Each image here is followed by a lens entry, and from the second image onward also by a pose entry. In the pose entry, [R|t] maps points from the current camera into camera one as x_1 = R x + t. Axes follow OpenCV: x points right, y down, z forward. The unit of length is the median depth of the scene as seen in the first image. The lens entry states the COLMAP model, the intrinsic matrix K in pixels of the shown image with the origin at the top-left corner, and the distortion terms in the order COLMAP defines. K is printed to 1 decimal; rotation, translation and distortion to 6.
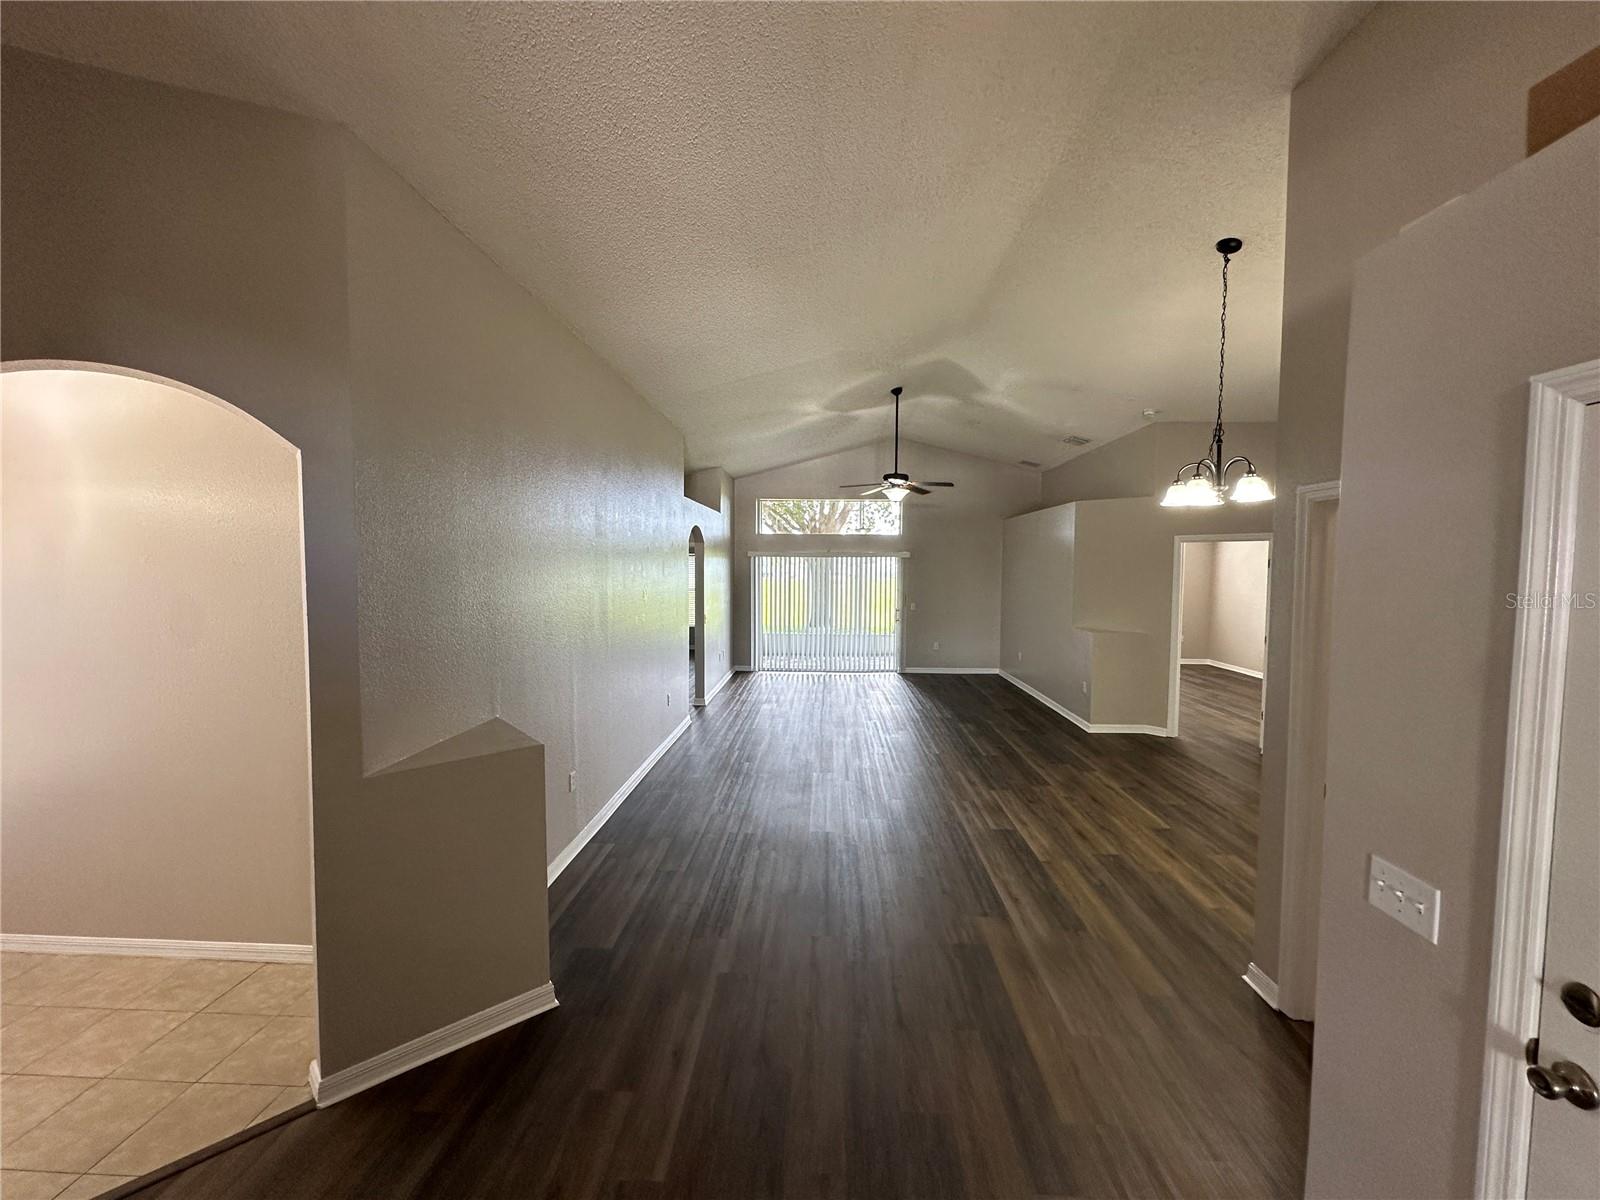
lens RADIAL K [[643.2, 0, 800.2], [0, 643.2, 598.4], [0, 0, 1]] dist [-0.003979, 0.000457]
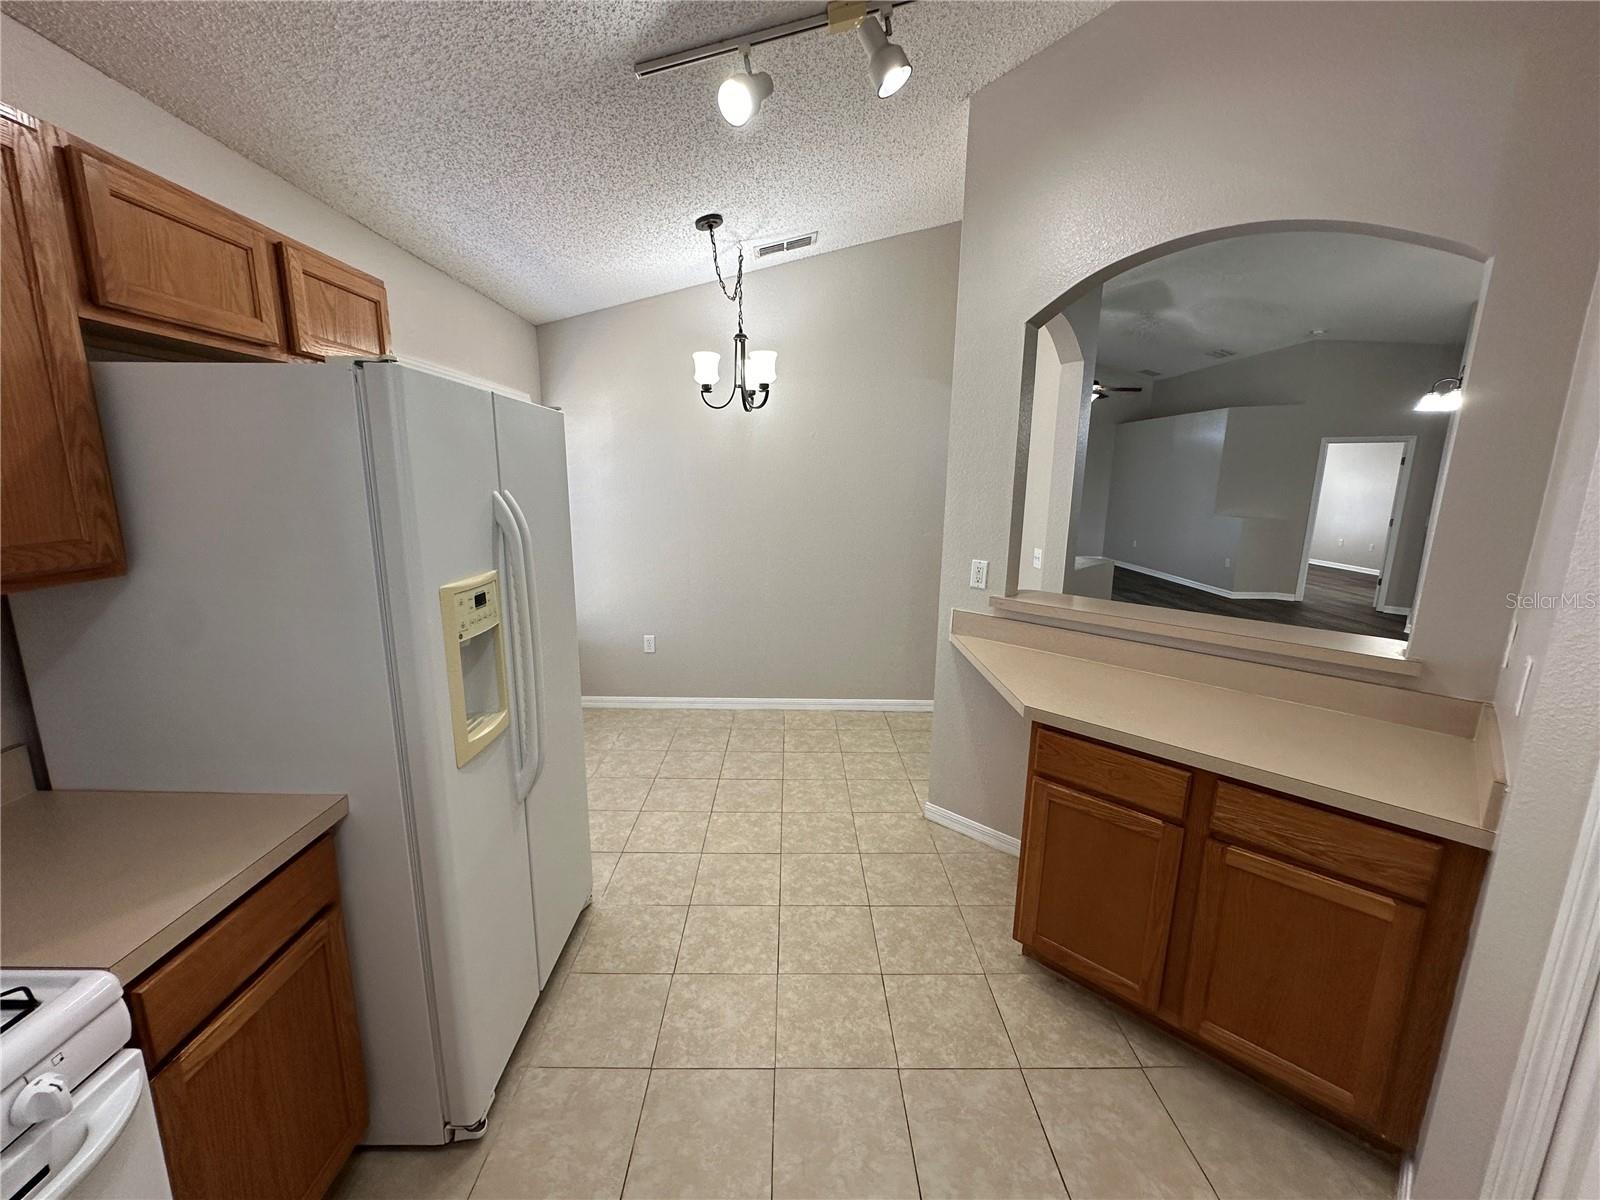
lens RADIAL K [[643.2, 0, 798.4], [0, 643.2, 598.8], [0, 0, 1]] dist [-0.003979, 0.000457]
pose [[0.998163, -0.000216, 0.060582, -0.715369], [-0.008289, 0.990102, 0.140108, 0.063214], [-0.060013, -0.140353, 0.988281, -0.278807]]
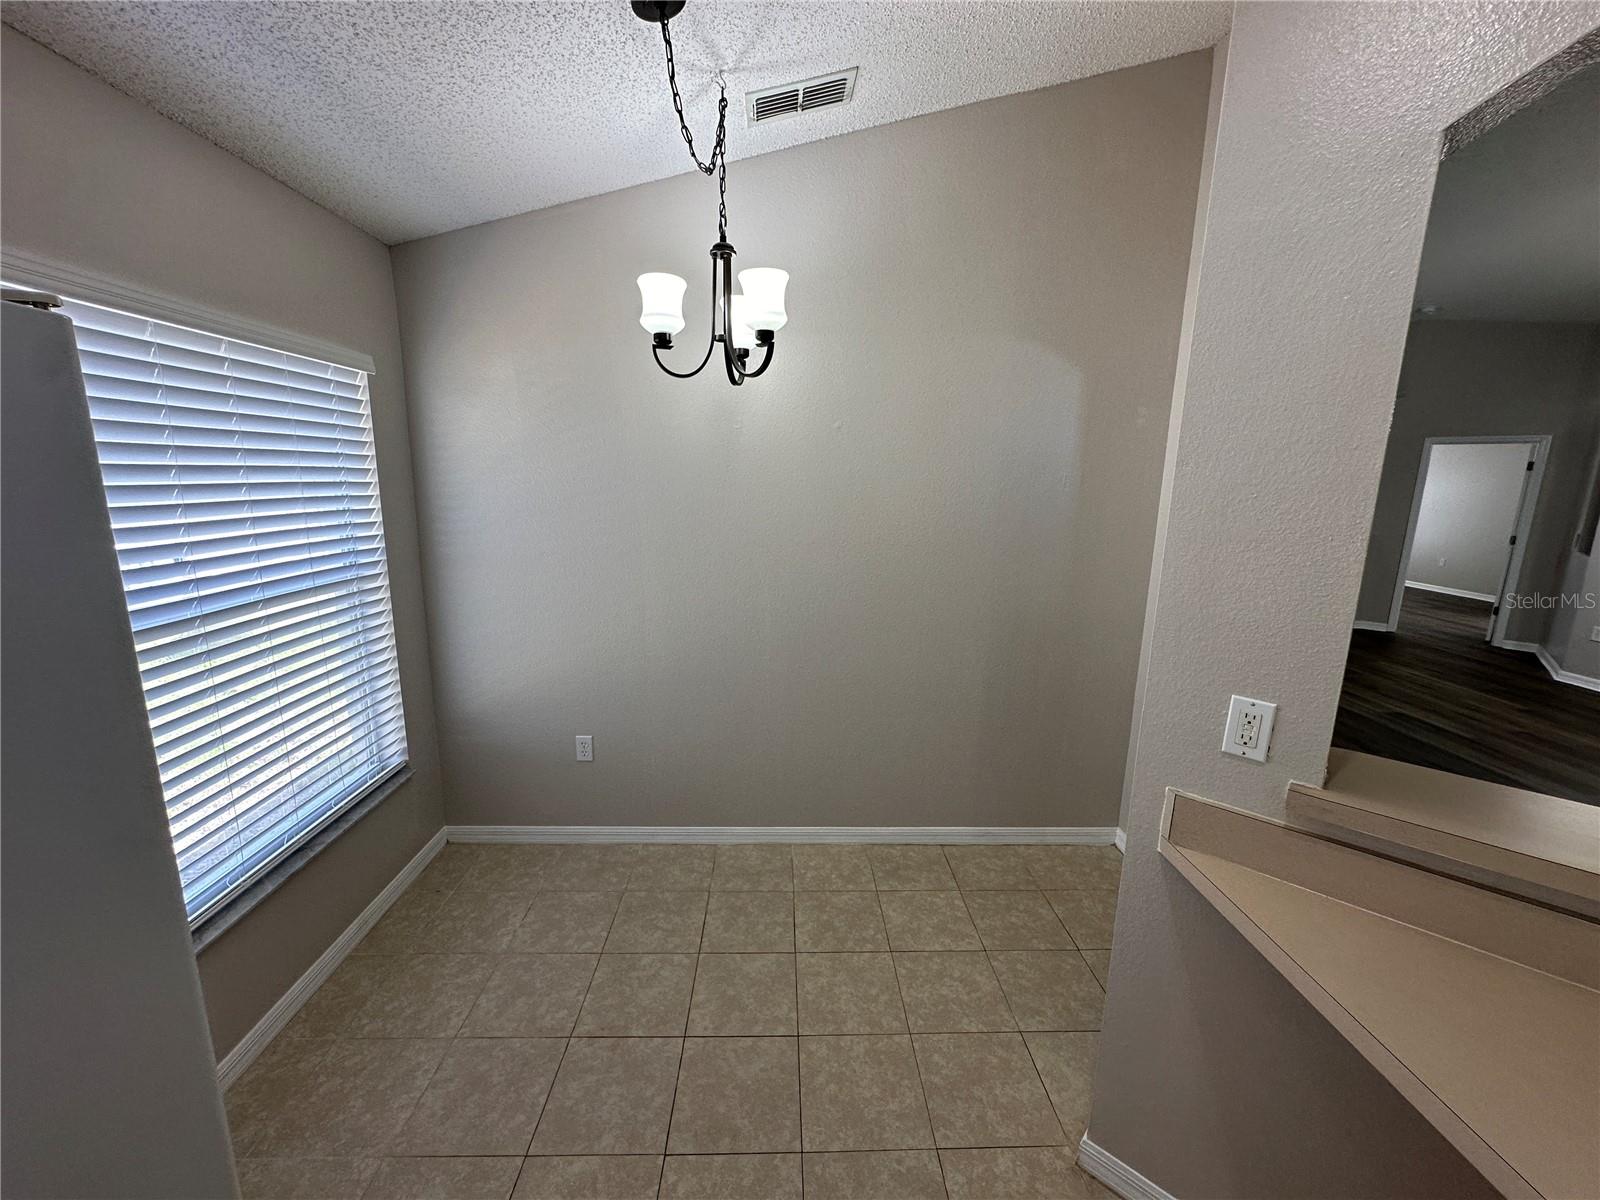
lens RADIAL K [[643.2, 0, 798.1], [0, 643.2, 597.8], [0, 0, 1]] dist [-0.003979, 0.000457]
pose [[0.996944, -0.000535, 0.078113, -0.721030], [-0.010384, 0.990196, 0.139301, 0.033455], [-0.077422, -0.139686, 0.987164, 0.055017]]
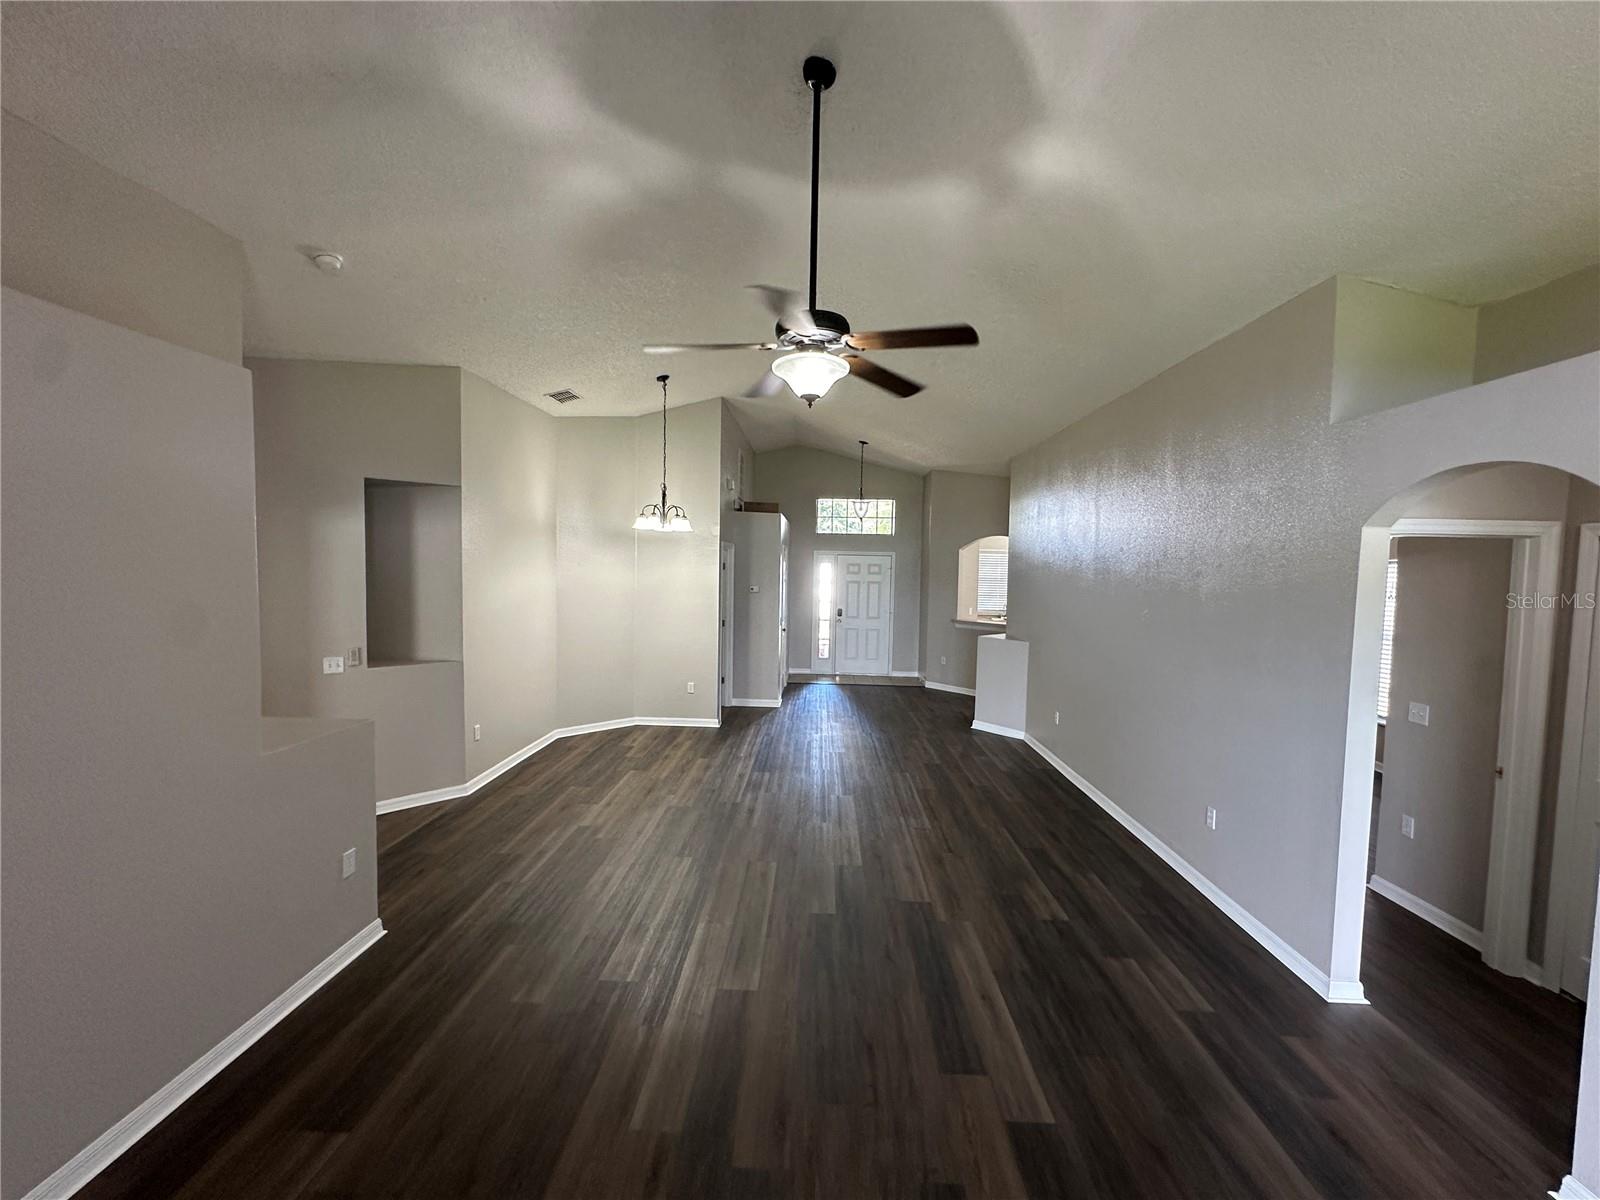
lens RADIAL K [[643.2, 0, 802.0], [0, 643.2, 597.8], [0, 0, 1]] dist [-0.003979, 0.000457]
pose [[-0.999884, -0.014530, -0.004549, 0.239476], [-0.014960, 0.993122, 0.116125, -0.135733], [0.002830, 0.116179, -0.993224, 2.184027]]
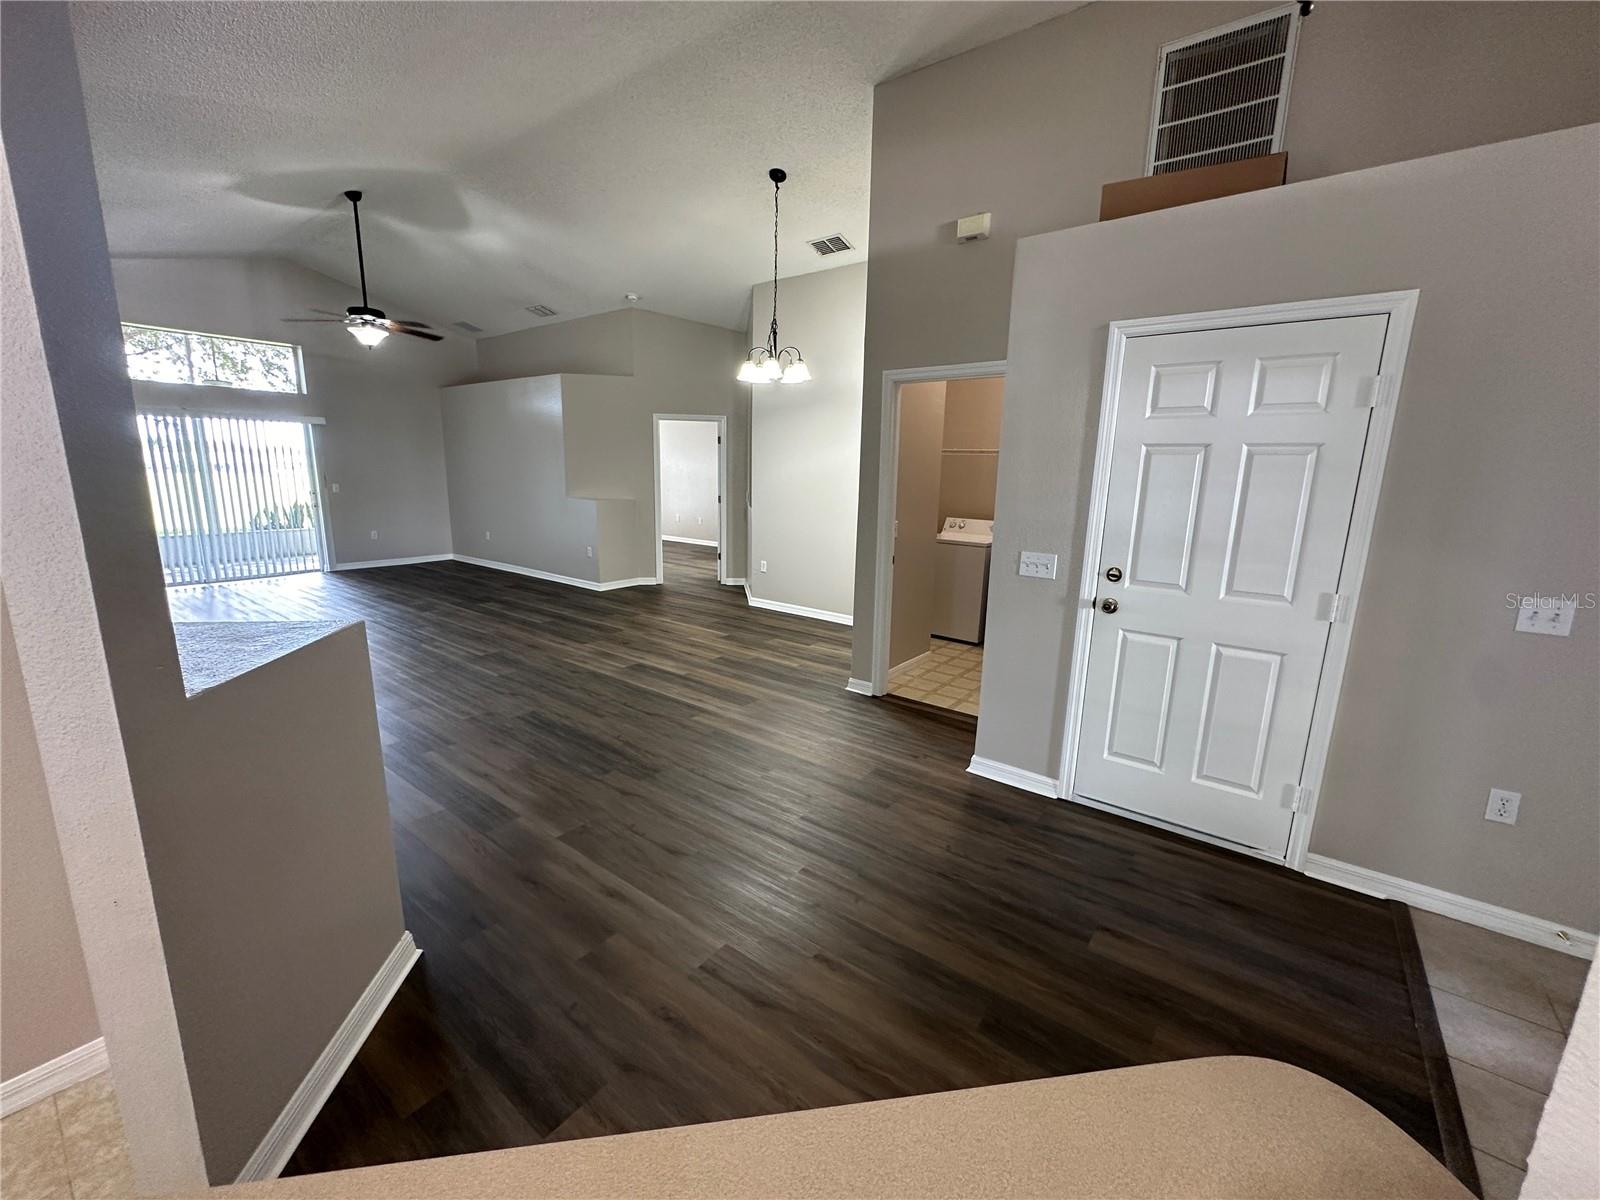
lens RADIAL K [[643.2, 0, 804.2], [0, 643.2, 598.0], [0, 0, 1]] dist [-0.003979, 0.000457]
pose [[0.562782, -0.155664, 0.811816, -0.395690], [0.023523, 0.984727, 0.172512, 0.056111], [-0.826271, -0.077990, 0.557848, 0.132312]]
